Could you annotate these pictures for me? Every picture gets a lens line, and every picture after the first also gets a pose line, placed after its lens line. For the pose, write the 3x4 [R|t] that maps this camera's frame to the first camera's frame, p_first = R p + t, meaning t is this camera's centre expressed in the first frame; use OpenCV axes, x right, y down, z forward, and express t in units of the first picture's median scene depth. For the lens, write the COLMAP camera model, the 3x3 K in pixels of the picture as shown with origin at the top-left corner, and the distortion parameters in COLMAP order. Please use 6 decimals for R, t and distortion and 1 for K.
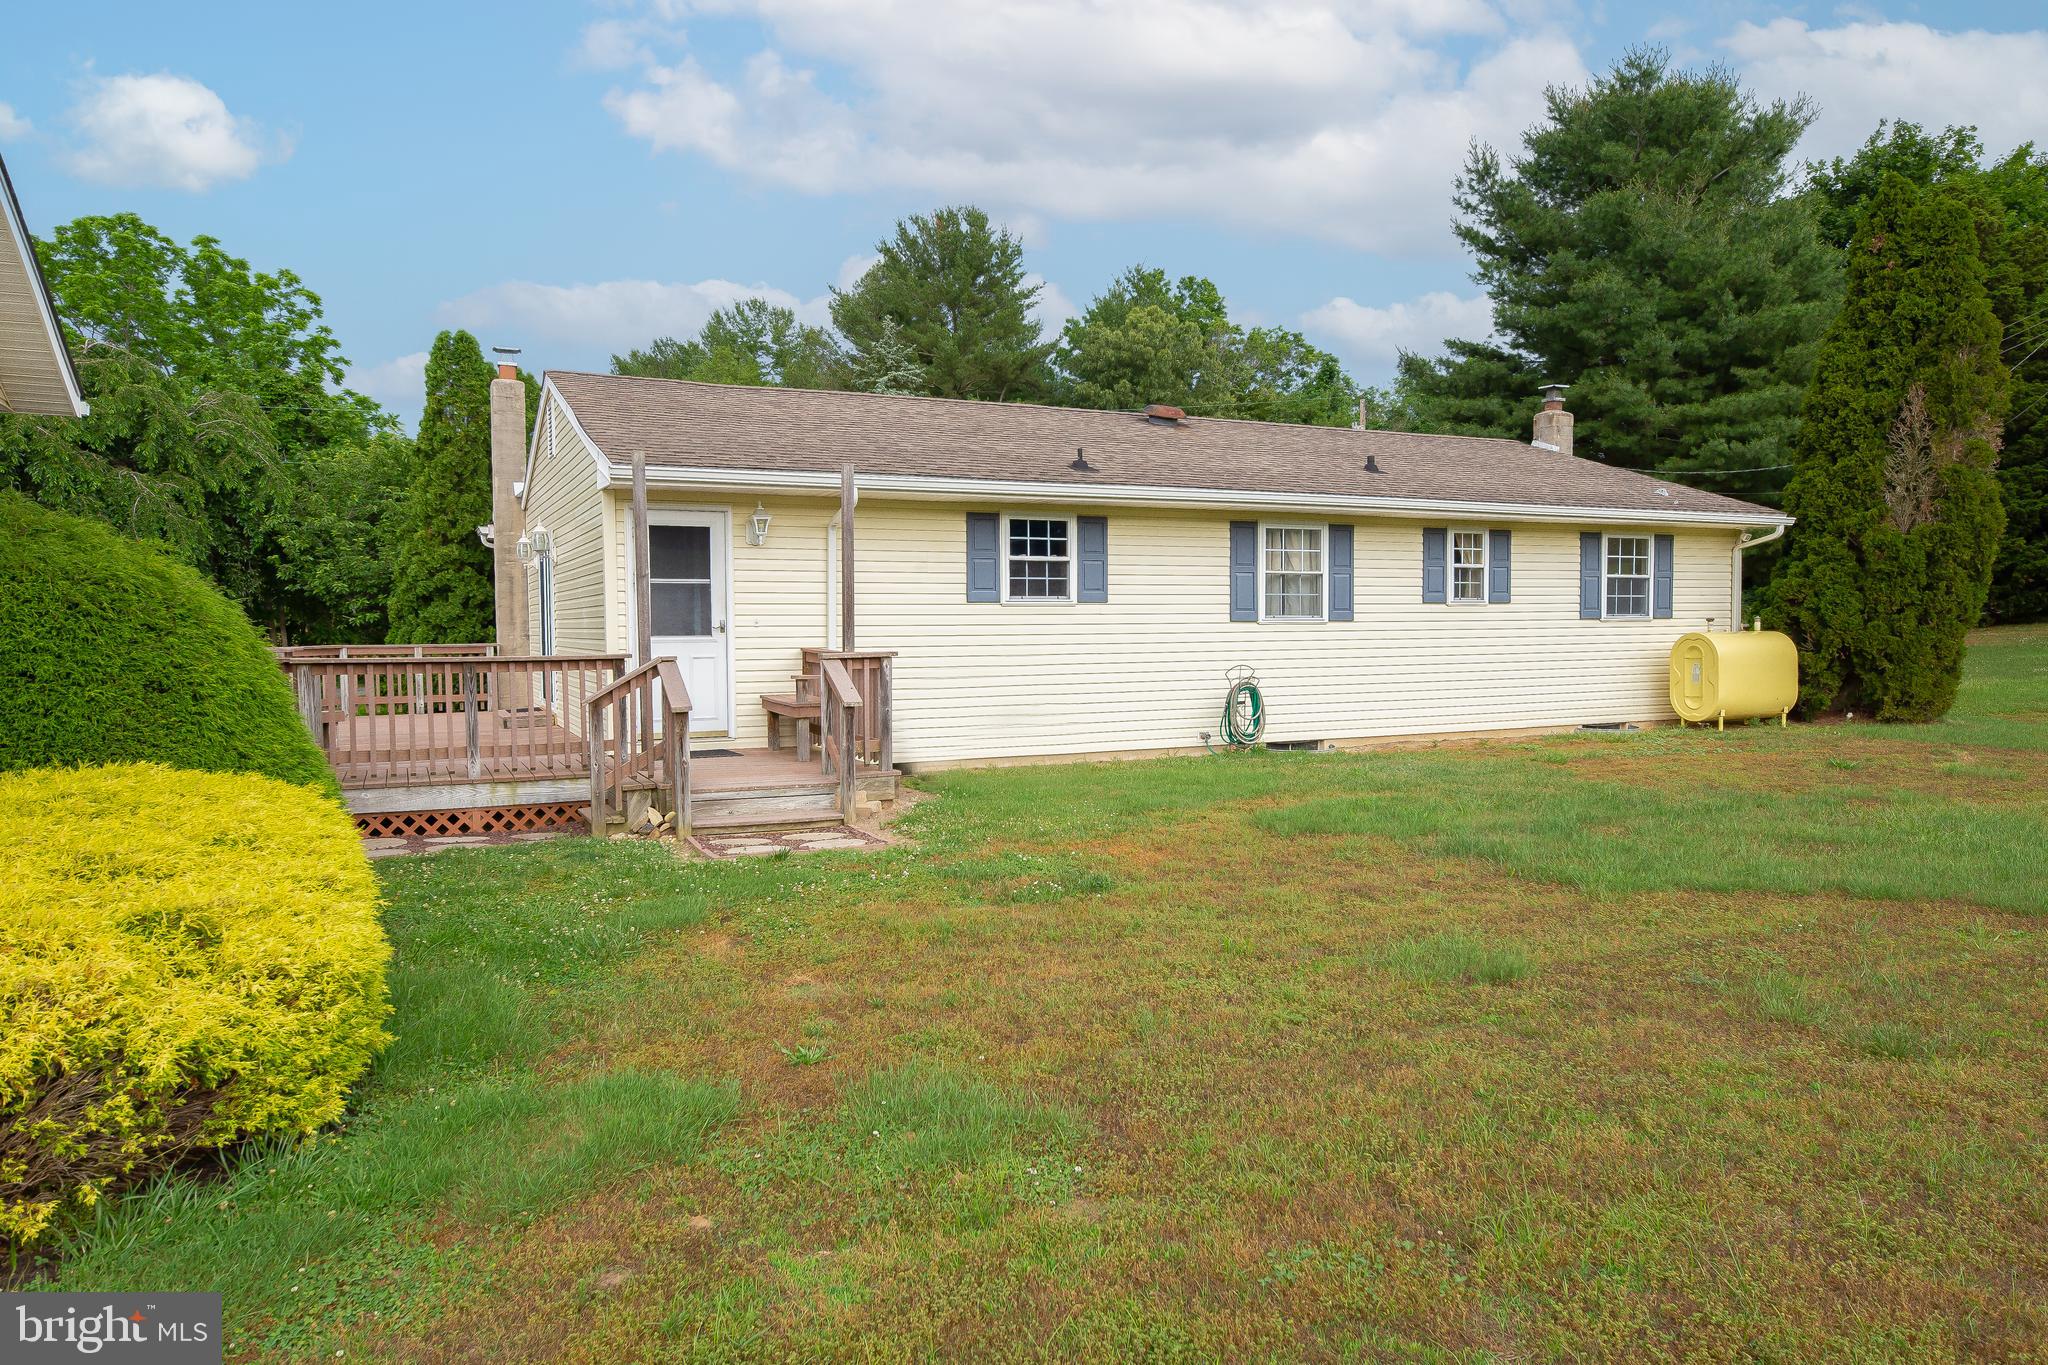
lens RADIAL K [[1337.7, 0, 1029.1], [0, 1337.7, 677.9], [0, 0, 1]] dist [0.013449, 0.002794]
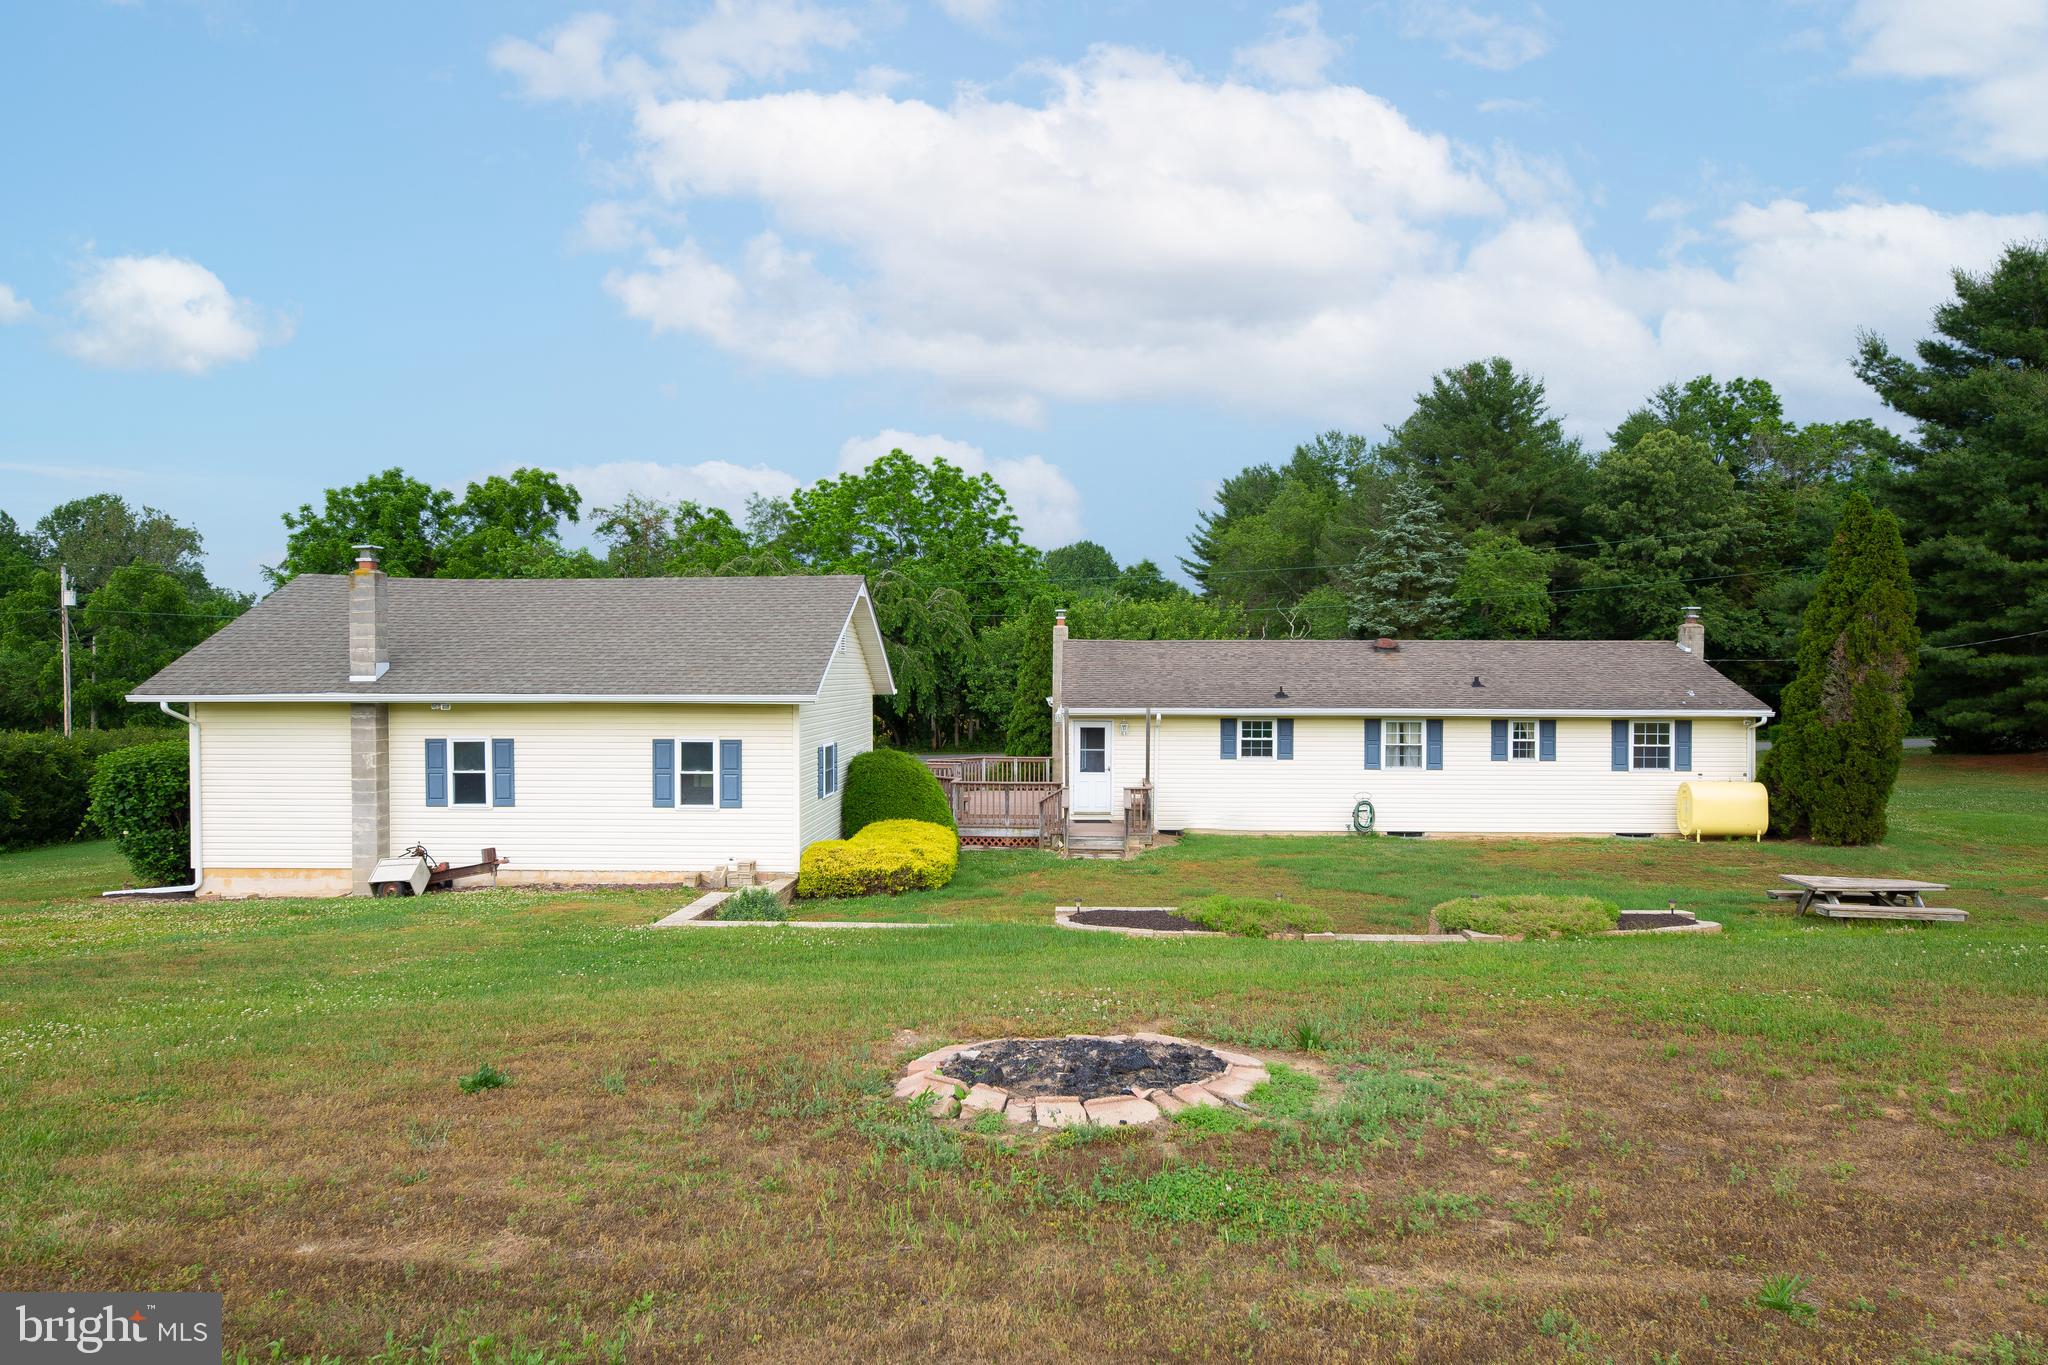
lens RADIAL K [[1337.7, 0, 1014.5], [0, 1337.7, 686.4], [0, 0, 1]] dist [0.013449, 0.002794]
pose [[0.881100, 0.014346, -0.472712, 0.545240], [-0.027952, 0.999372, -0.021772, -0.092877], [0.472103, 0.032396, 0.880948, -0.869959]]
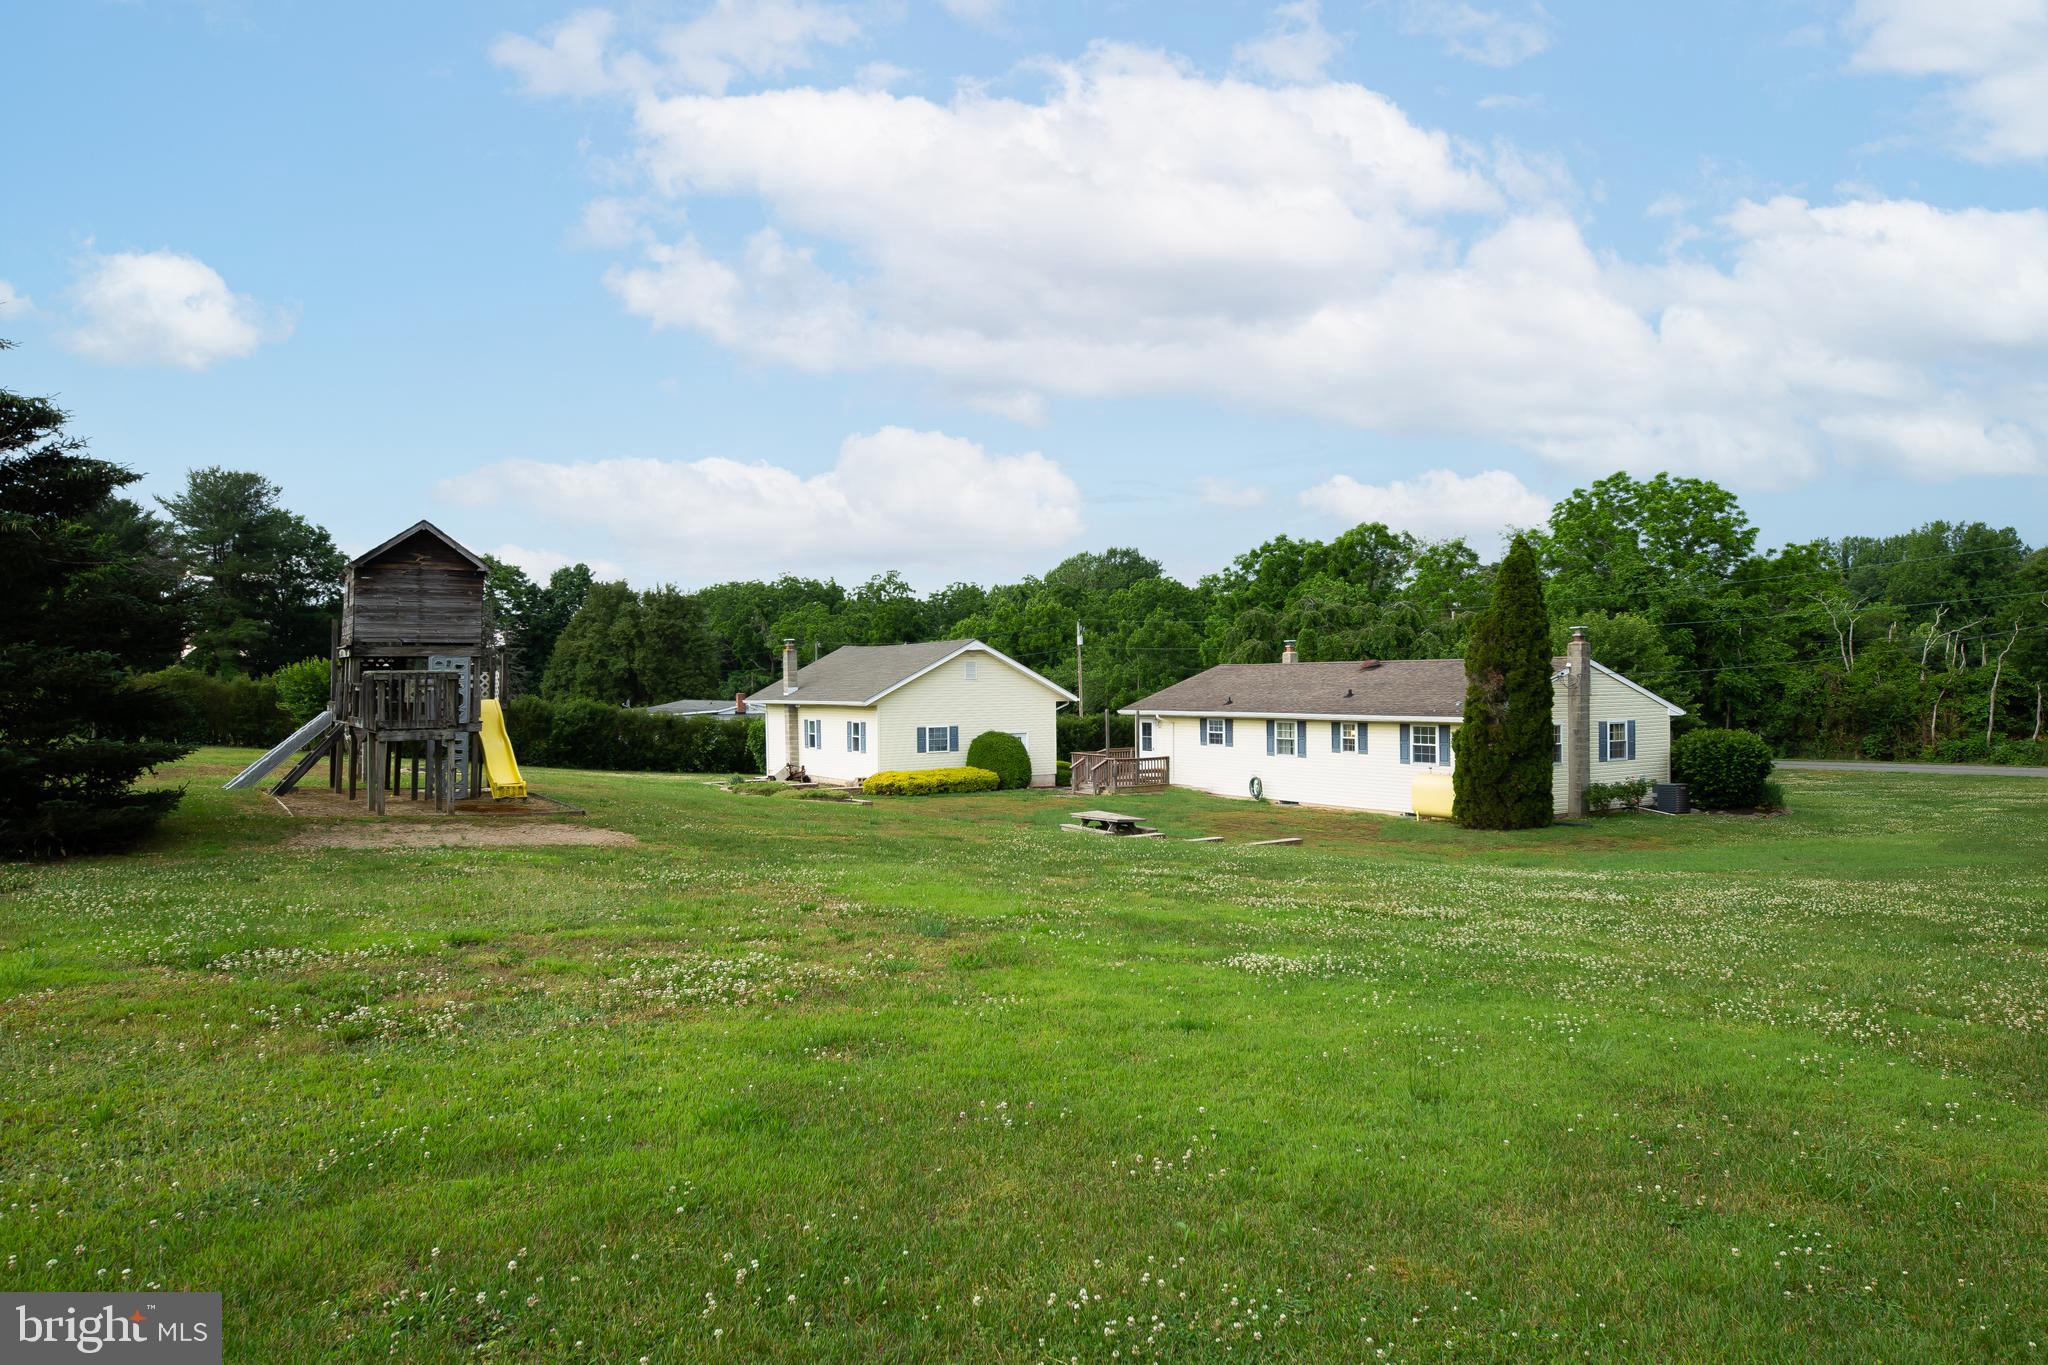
lens RADIAL K [[1337.7, 0, 1007.2], [0, 1337.7, 674.4], [0, 0, 1]] dist [0.013449, 0.002794]
pose [[0.117000, 0.002357, -0.993129, 2.511805], [-0.030567, 0.999532, -0.001229, -0.167112], [0.992661, 0.030501, 0.117018, 0.096643]]
